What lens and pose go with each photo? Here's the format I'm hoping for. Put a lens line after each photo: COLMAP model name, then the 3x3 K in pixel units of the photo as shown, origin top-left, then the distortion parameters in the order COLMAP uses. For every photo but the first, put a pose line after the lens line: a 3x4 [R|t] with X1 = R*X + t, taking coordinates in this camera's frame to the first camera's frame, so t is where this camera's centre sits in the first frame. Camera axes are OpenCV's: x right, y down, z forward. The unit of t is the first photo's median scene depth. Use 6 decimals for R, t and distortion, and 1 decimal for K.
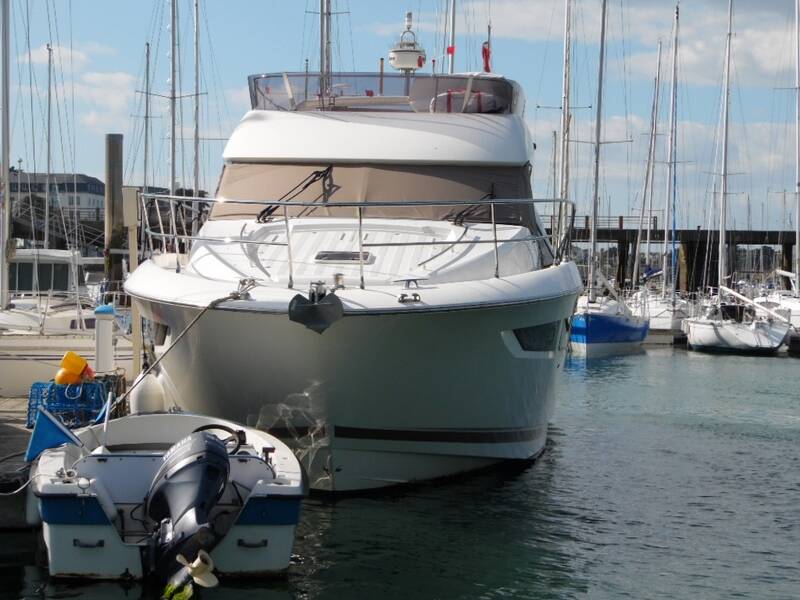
lens RADIAL K [[2024.6, 0, 399.6], [0, 2024.6, 300.5], [0, 0, 1]] dist [0.030779, 0.000000]
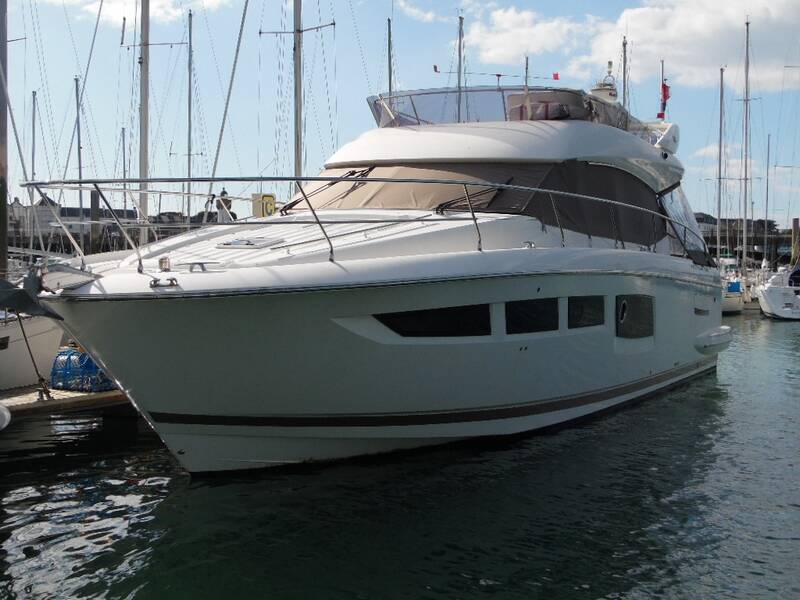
lens RADIAL K [[1088.5, 0, 400.4], [0, 1088.5, 300.1], [0, 0, 1]] dist [-0.154210, 0.000000]
pose [[0.909339, 0.010259, -0.415929, 0.282690], [-0.003983, 0.999865, 0.015955, -0.001360], [0.416037, -0.012852, 0.909257, 0.537720]]
